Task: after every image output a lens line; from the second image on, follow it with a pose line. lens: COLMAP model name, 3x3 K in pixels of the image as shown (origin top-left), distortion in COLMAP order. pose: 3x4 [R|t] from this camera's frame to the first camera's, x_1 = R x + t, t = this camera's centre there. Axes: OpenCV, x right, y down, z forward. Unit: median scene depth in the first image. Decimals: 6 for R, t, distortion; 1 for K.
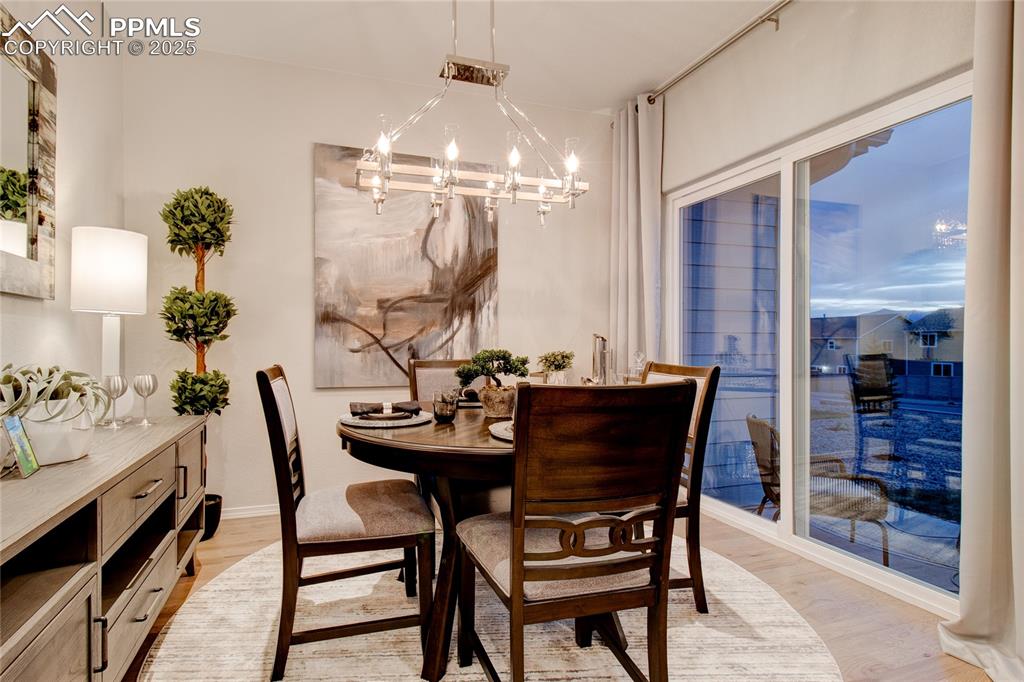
lens RADIAL K [[494.2, 0, 512.0], [0, 494.2, 350.9], [0, 0, 1]] dist [0.001402, -0.000096]
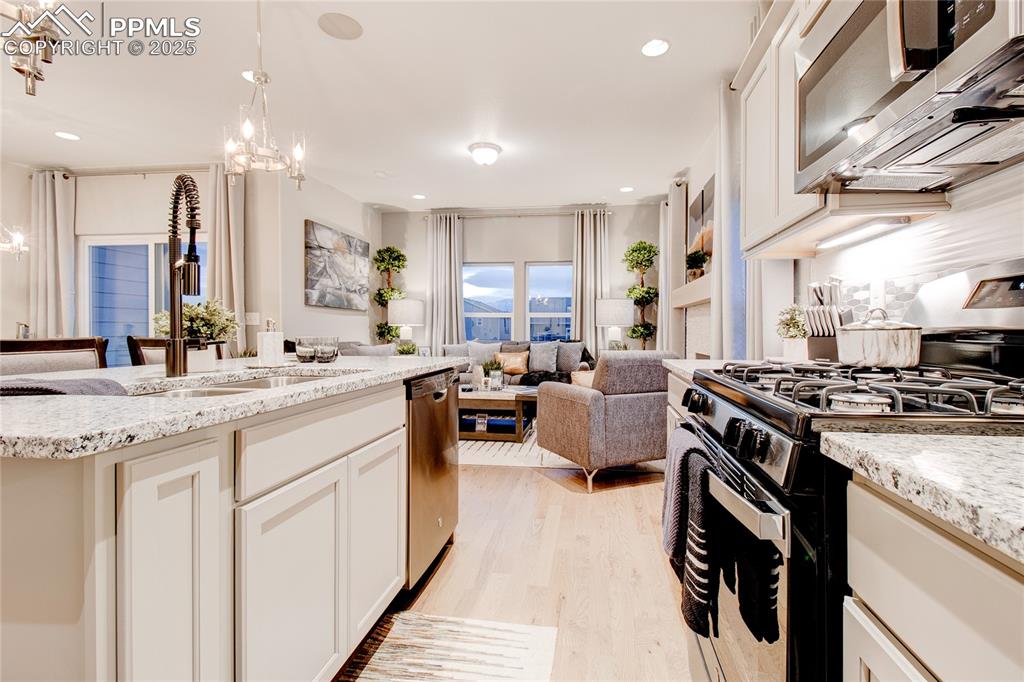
lens RADIAL K [[494.2, 0, 515.9], [0, 494.2, 337.6], [0, 0, 1]] dist [0.001402, -0.000096]
pose [[0.526137, -0.011363, 0.850324, -0.320728], [-0.007354, 0.999813, 0.017911, -0.024800], [-0.850368, -0.015677, 0.525955, -1.093084]]
